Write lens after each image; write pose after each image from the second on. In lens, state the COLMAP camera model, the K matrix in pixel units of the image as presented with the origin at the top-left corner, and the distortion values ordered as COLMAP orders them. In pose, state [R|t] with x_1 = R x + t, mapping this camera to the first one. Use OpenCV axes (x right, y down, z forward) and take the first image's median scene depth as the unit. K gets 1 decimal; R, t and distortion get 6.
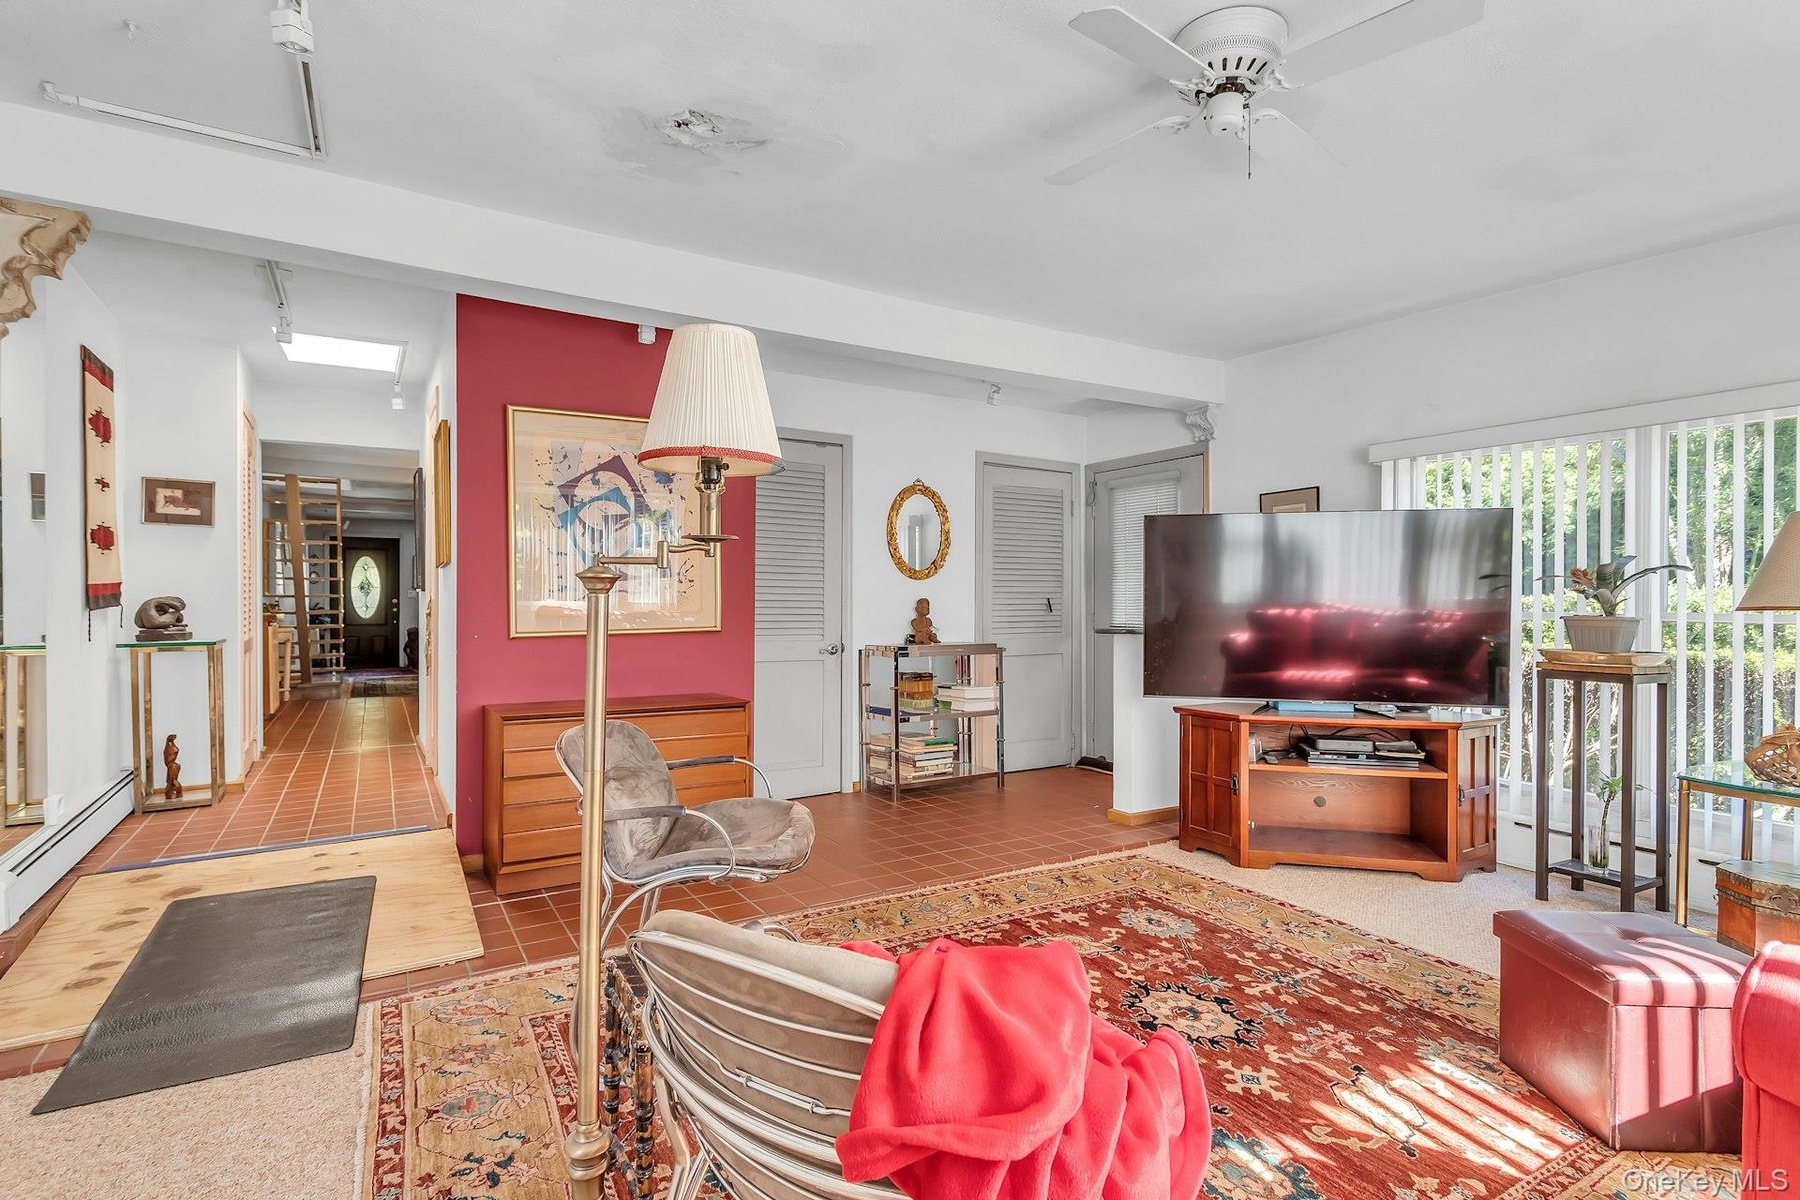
lens RADIAL K [[876.0, 0, 899.7], [0, 876.0, 601.1], [0, 0, 1]] dist [0.000997, -0.000101]
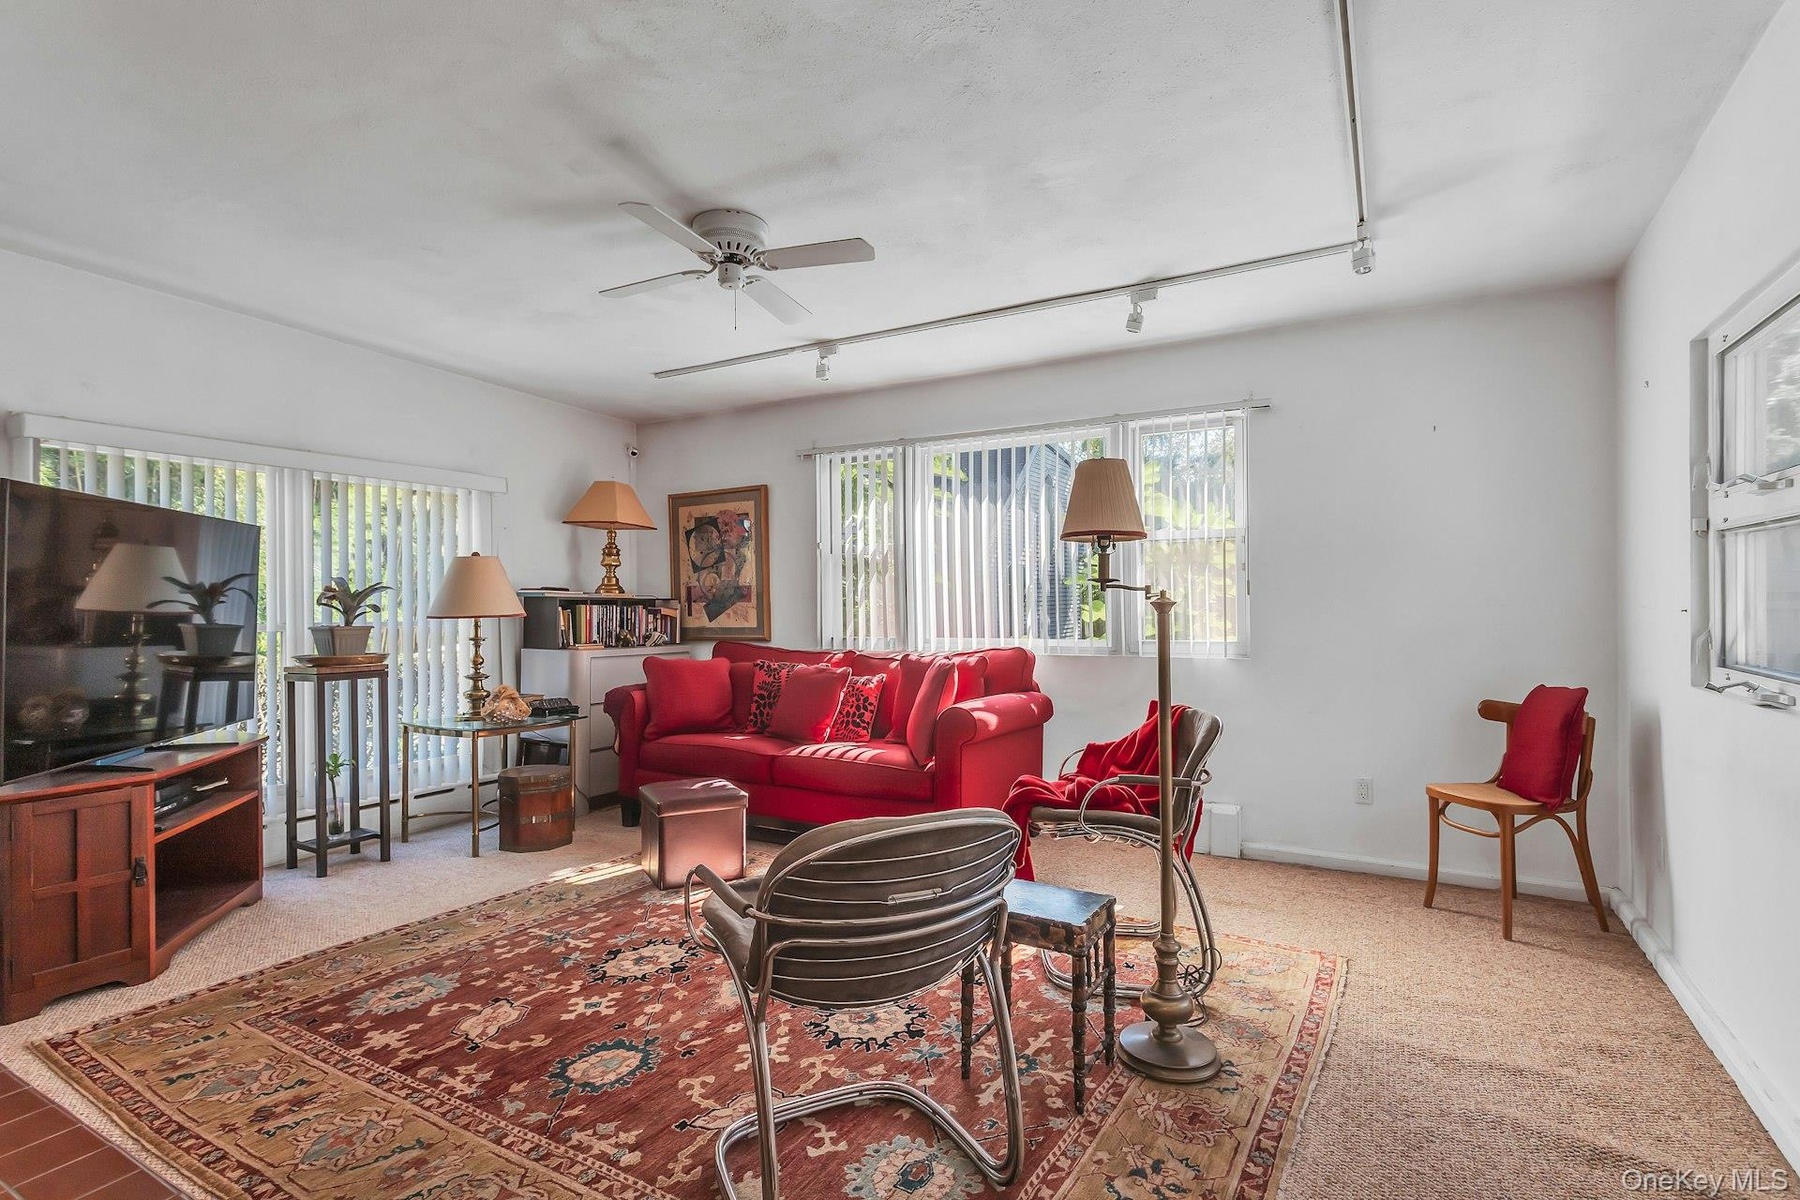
lens RADIAL K [[876.0, 0, 899.1], [0, 876.0, 603.9], [0, 0, 1]] dist [0.000997, -0.000101]
pose [[-0.484861, 0.002019, 0.874589, -0.808409], [0.005291, 0.999986, 0.000624, -0.013247], [-0.874575, 0.004930, -0.484865, 1.163012]]
